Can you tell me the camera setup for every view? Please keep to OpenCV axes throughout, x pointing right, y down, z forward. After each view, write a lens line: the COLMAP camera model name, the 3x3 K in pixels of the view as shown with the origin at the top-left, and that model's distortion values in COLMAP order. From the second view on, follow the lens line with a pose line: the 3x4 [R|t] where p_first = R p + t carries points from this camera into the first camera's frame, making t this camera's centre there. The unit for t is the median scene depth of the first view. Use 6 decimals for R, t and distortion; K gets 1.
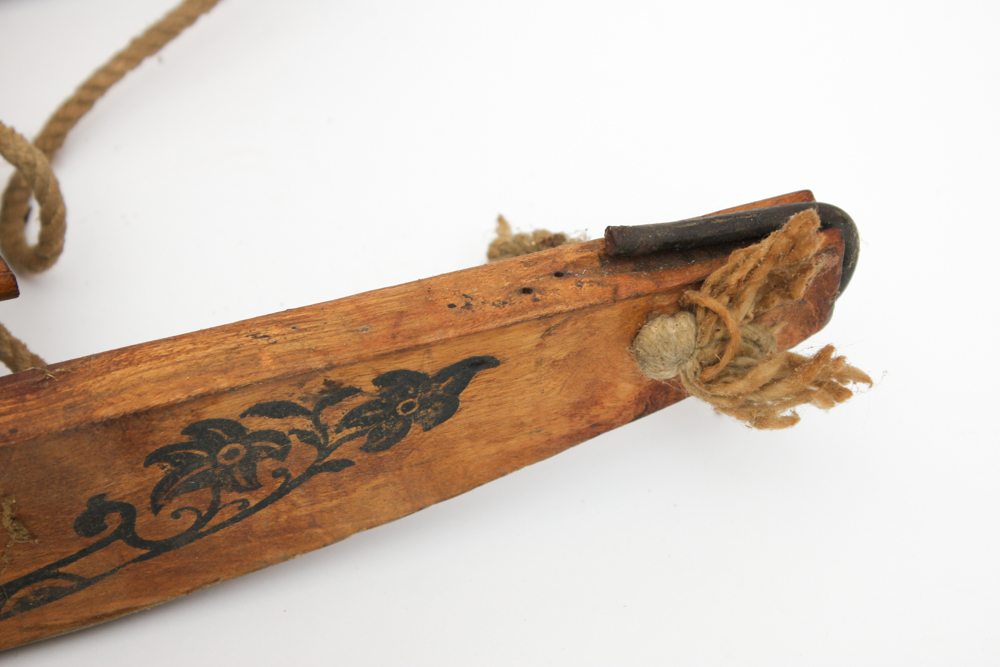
lens RADIAL K [[2348.3, 0, 500.0], [0, 2348.3, 333.5], [0, 0, 1]] dist [0.035551, 0.631237]
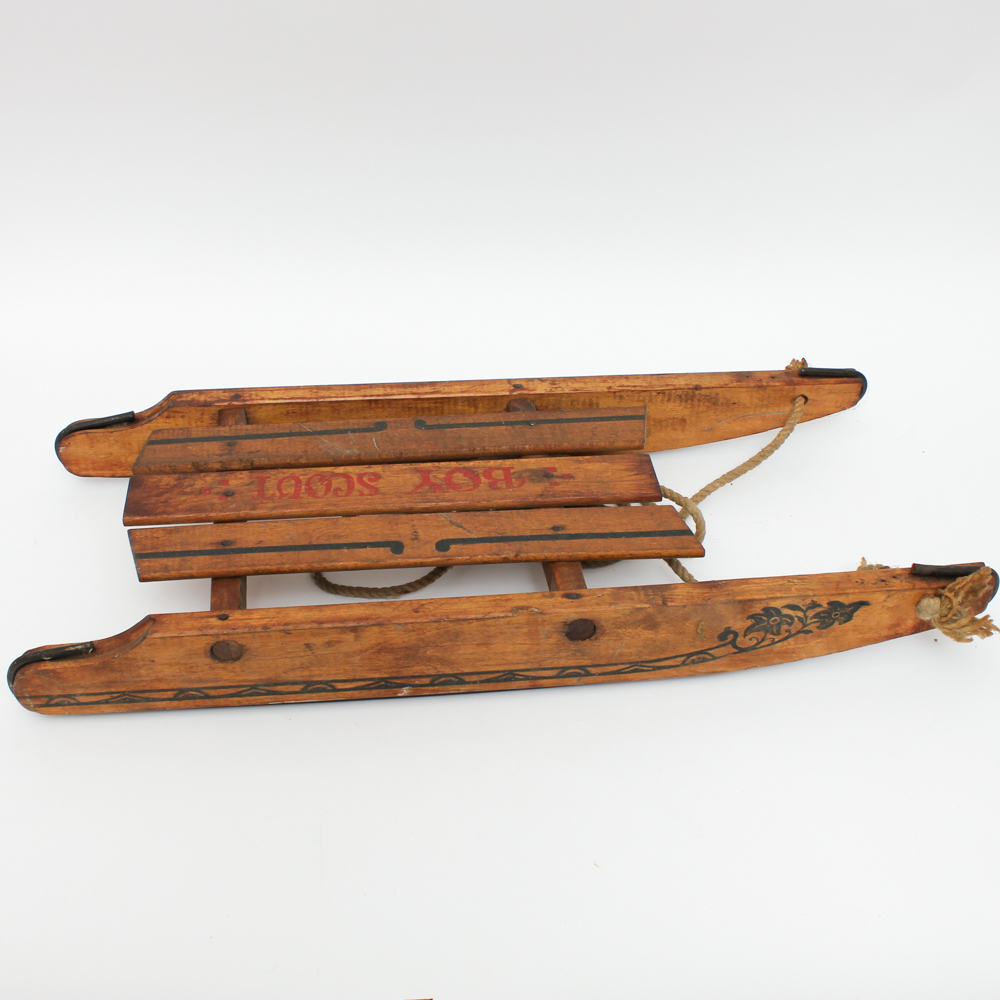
lens RADIAL K [[1317.8, 0, 455.6], [0, 1317.8, 483.5], [0, 0, 1]] dist [-0.144906, 0.028383]
pose [[0.970794, 0.142019, -0.193364, -0.205239], [-0.165248, 0.980124, -0.109769, 0.124687], [0.173931, 0.138516, 0.974967, -0.642234]]
